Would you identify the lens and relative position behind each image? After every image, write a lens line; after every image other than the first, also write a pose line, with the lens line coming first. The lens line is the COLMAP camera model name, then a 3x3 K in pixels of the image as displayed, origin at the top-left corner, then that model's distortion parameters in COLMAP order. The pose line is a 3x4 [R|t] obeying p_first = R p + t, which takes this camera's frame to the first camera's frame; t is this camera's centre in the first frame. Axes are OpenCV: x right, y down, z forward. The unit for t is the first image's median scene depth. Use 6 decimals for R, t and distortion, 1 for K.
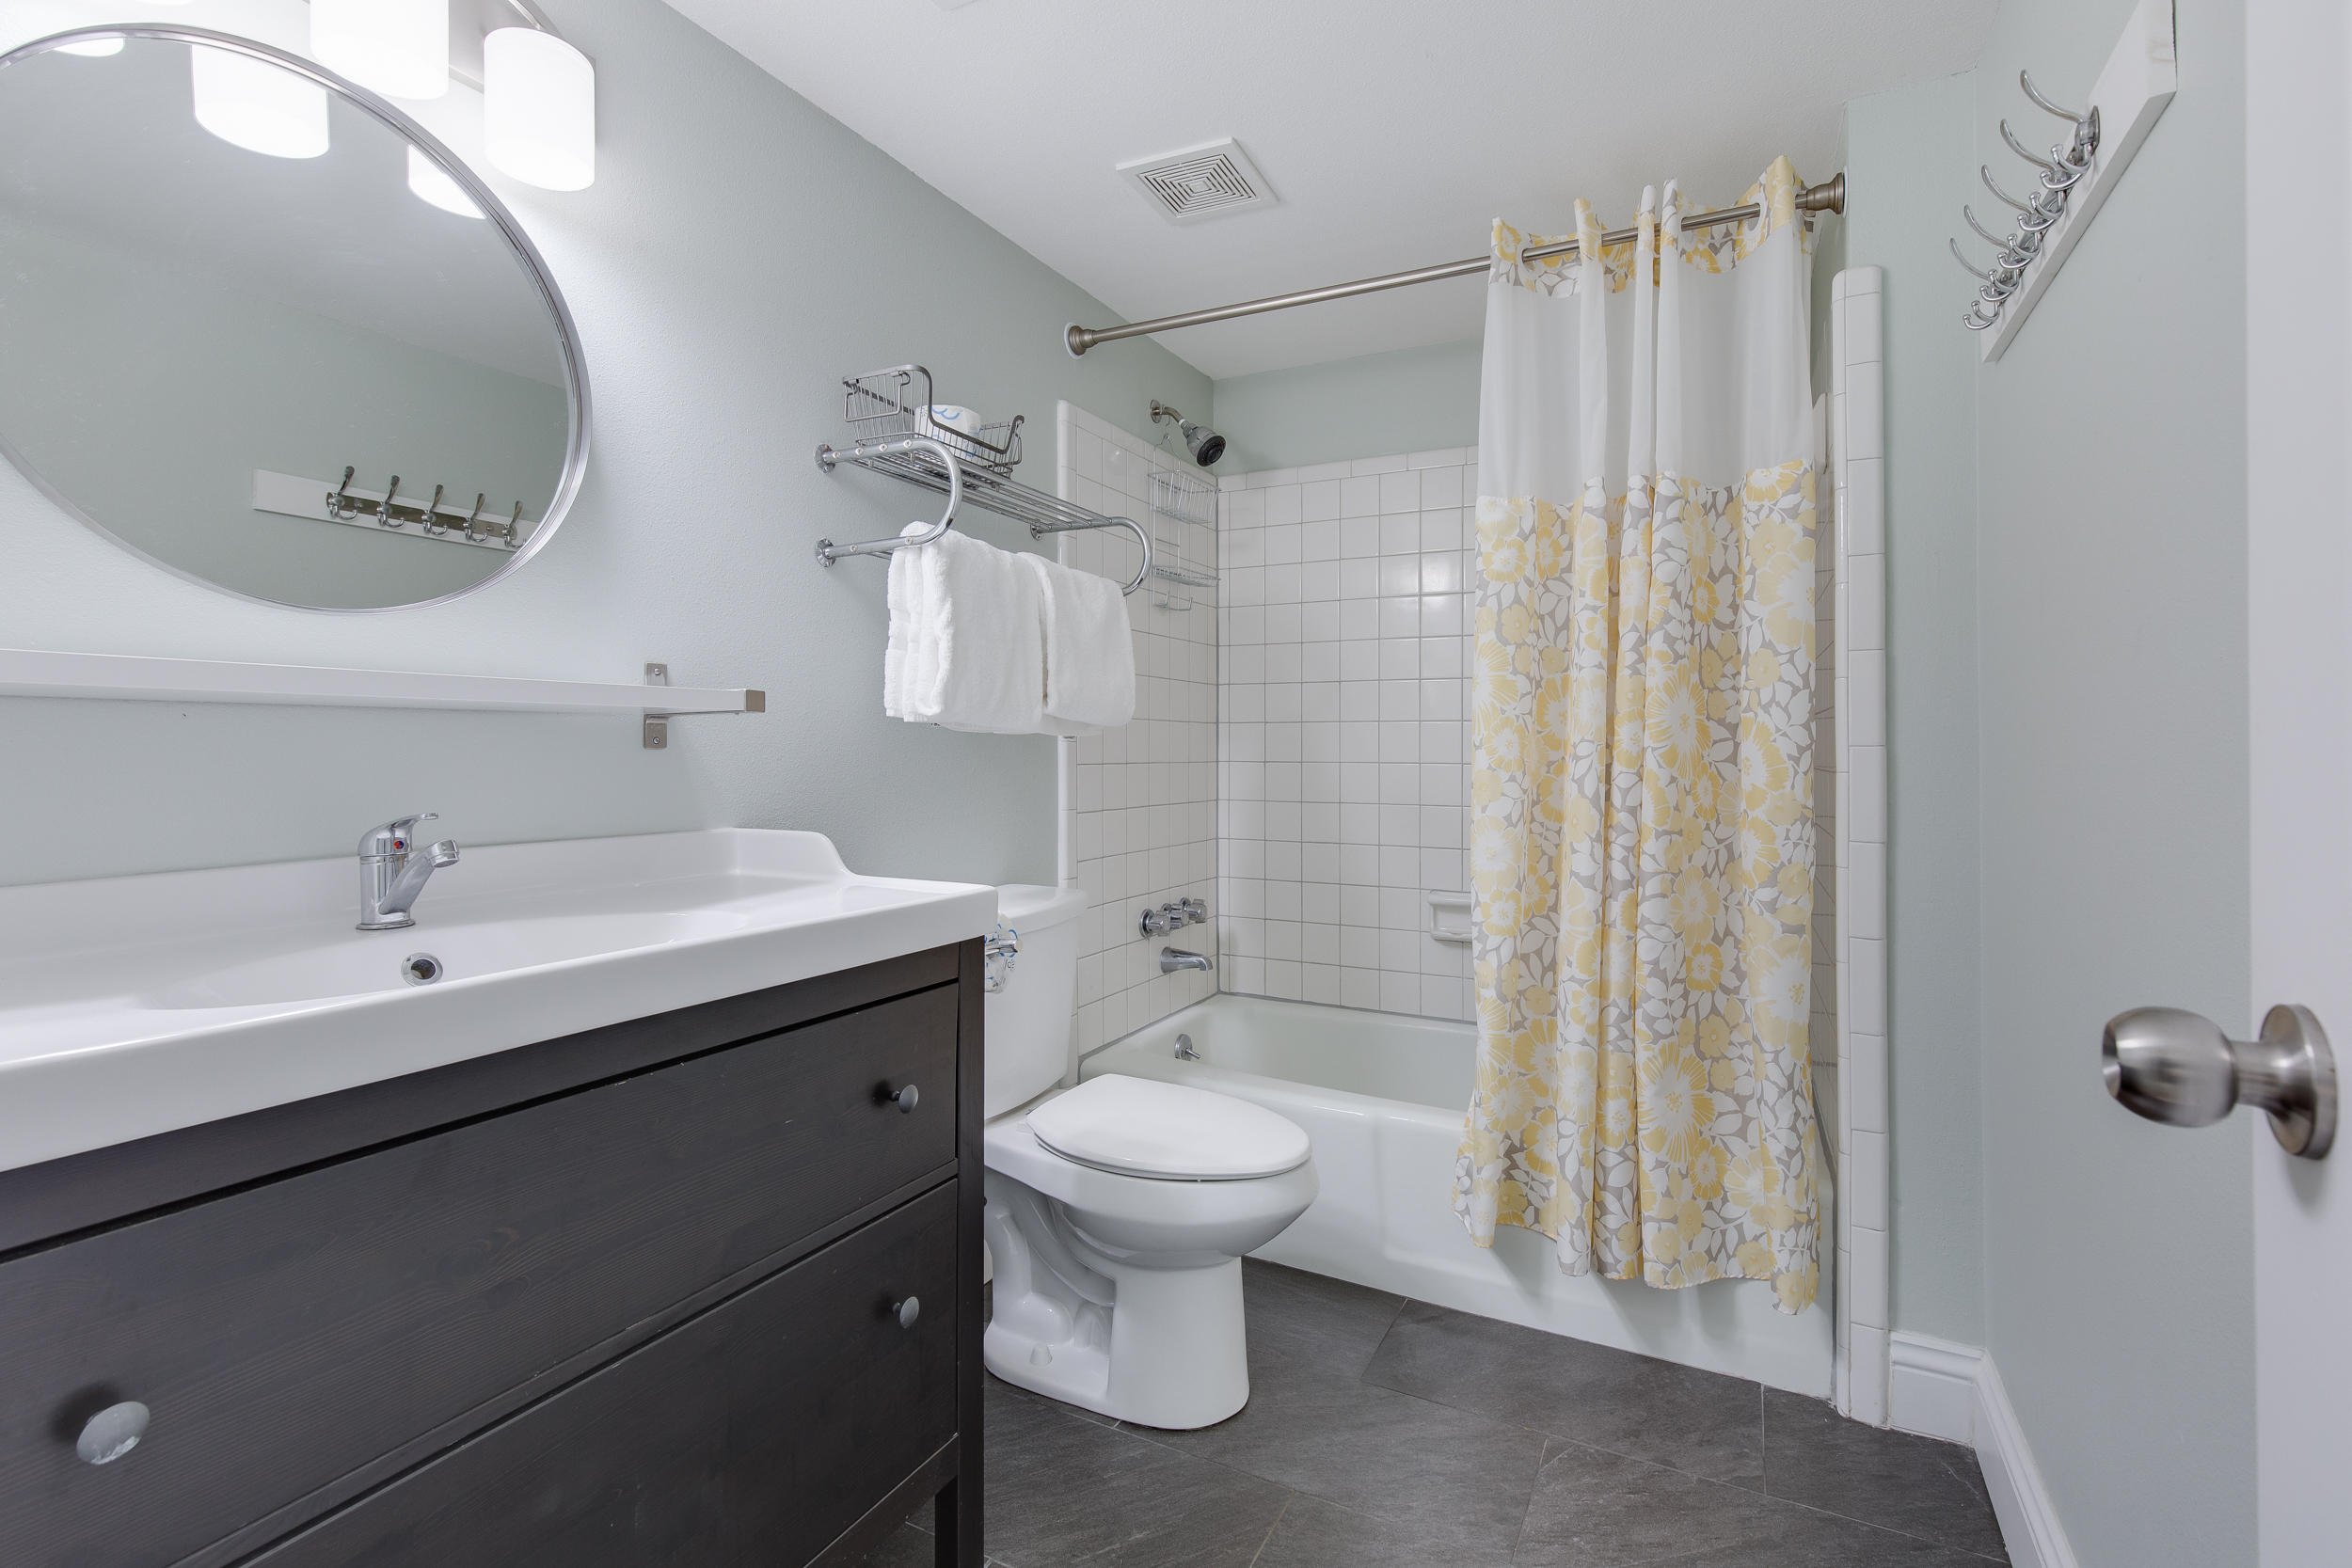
lens RADIAL K [[1086.7, 0, 1200.3], [0, 1086.7, 762.8], [0, 0, 1]] dist [0.009386, -0.000063]
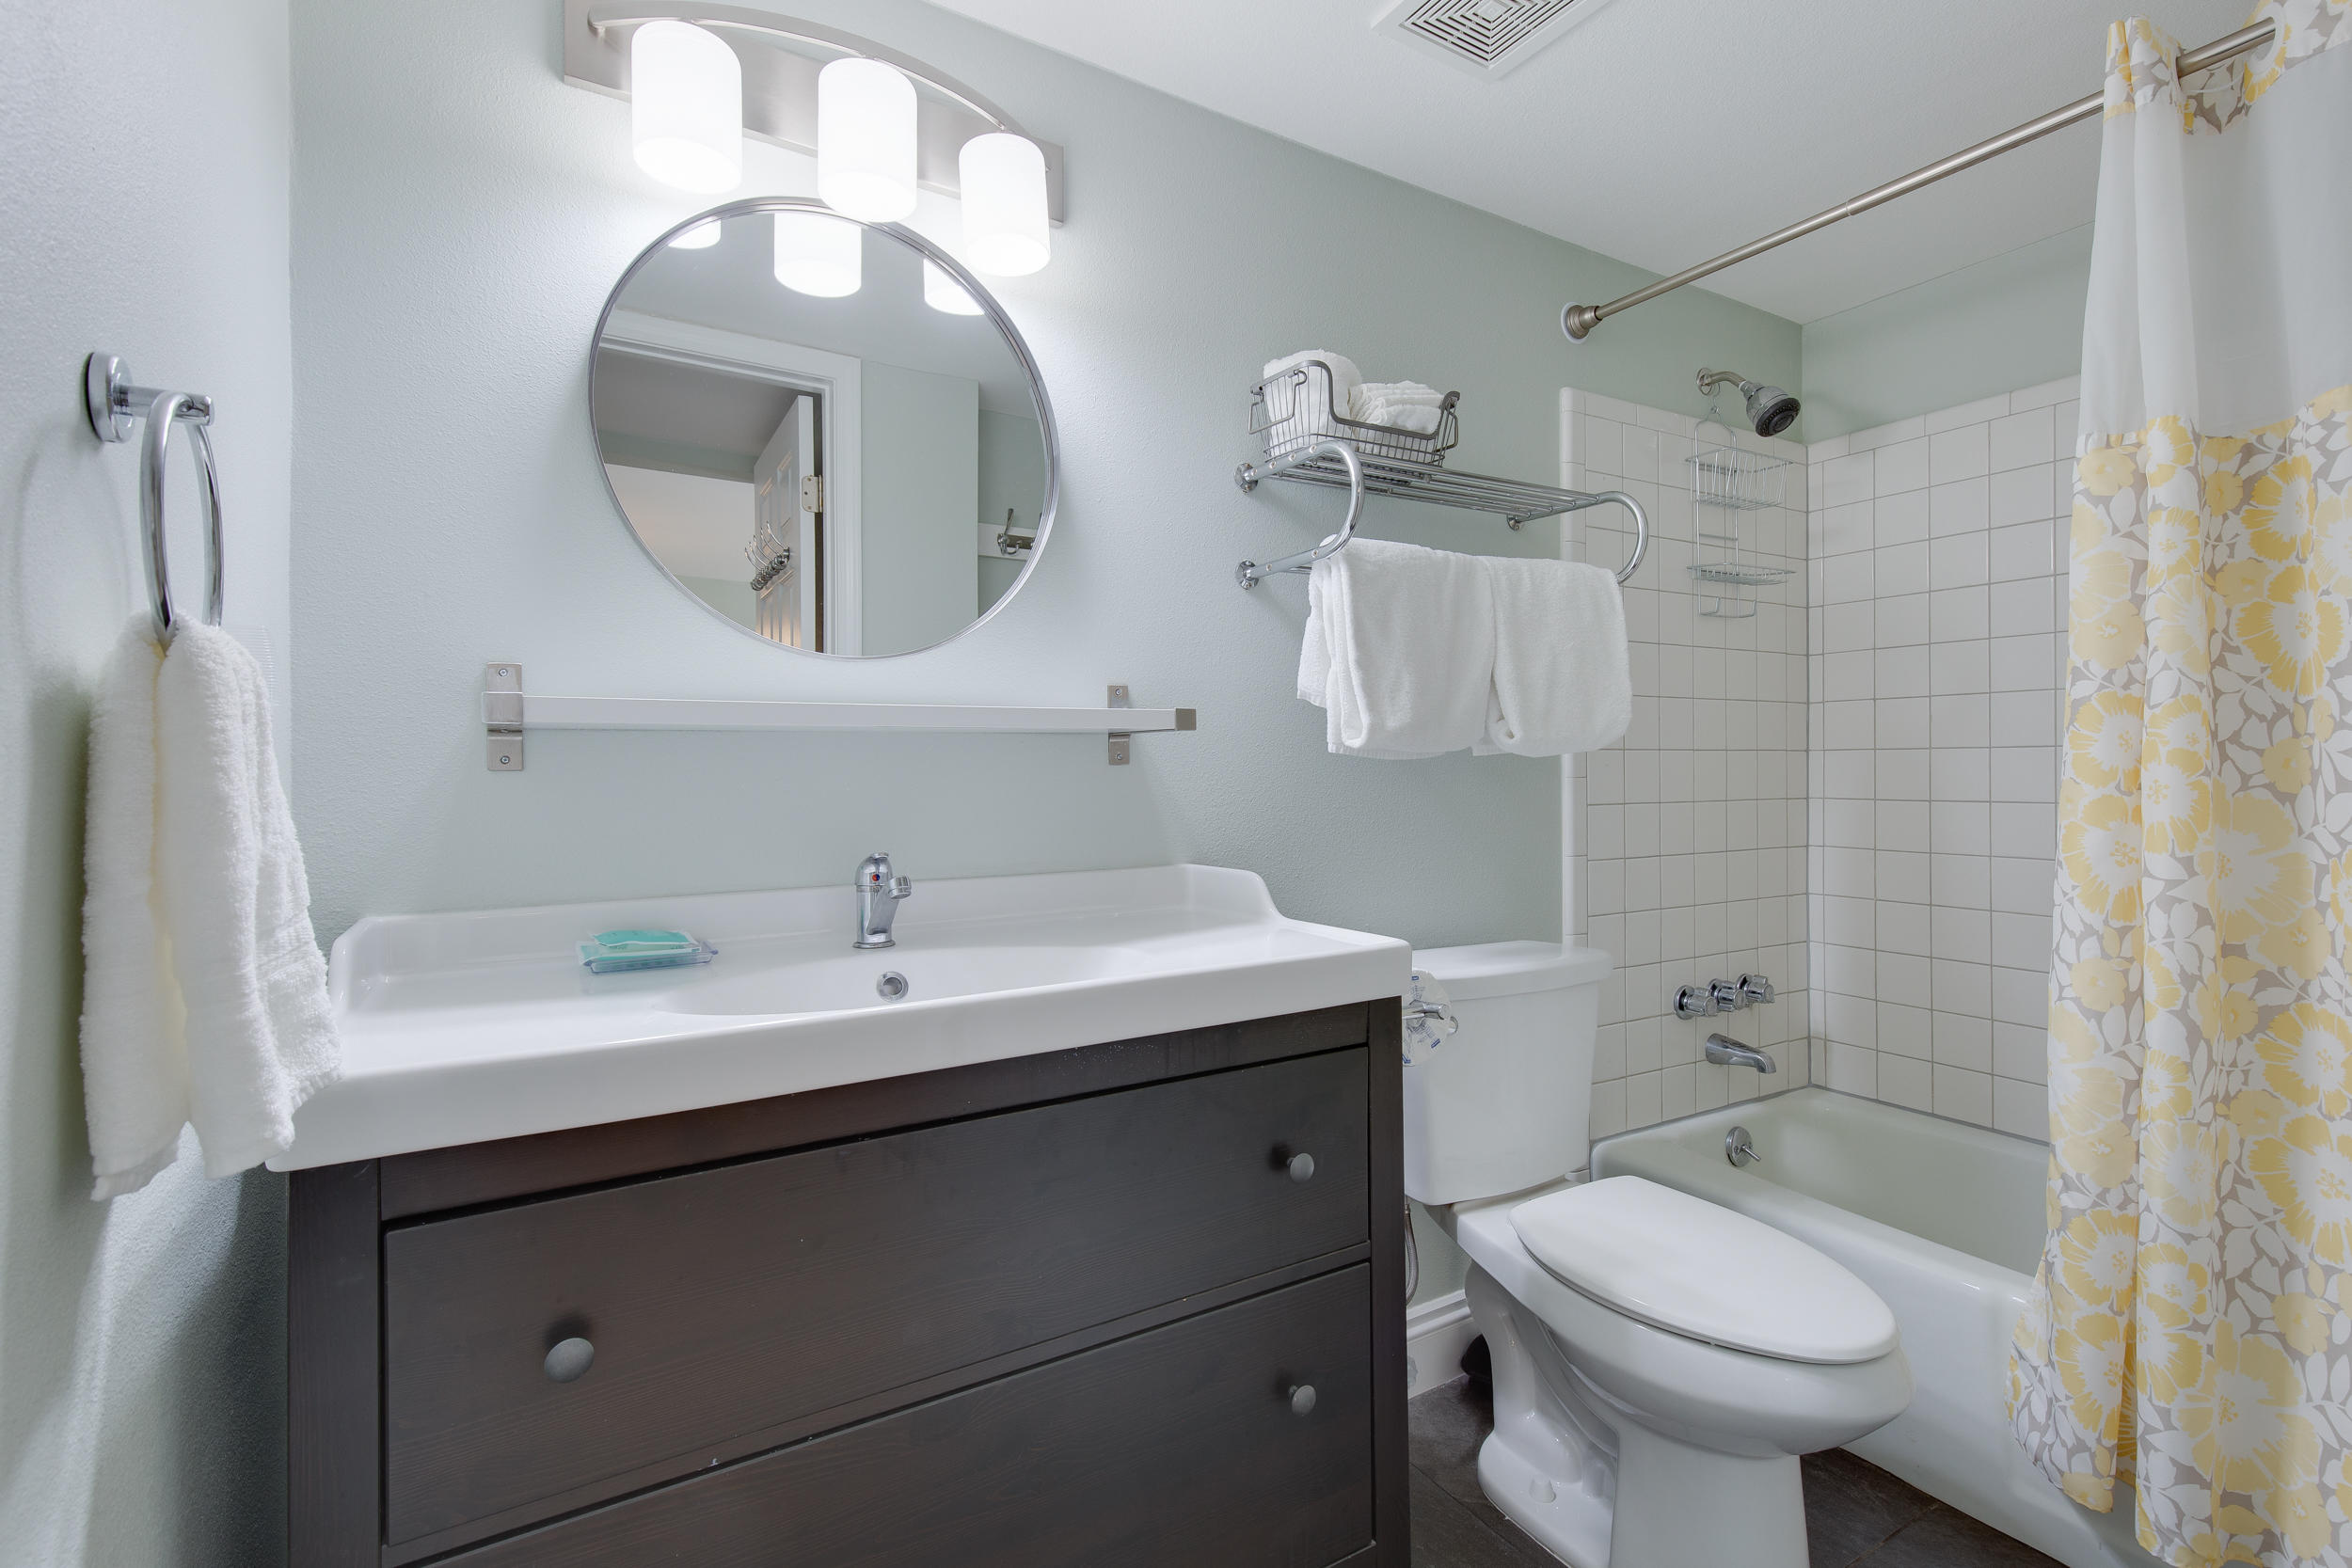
lens RADIAL K [[1090.1, 0, 1183.2], [0, 1090.1, 785.7], [0, 0, 1]] dist [0.021867, -0.010666]
pose [[0.859491, -0.012718, -0.510992, 0.074169], [0.004318, 0.999835, -0.017622, 0.004287], [0.511132, 0.012940, 0.859405, 0.132640]]
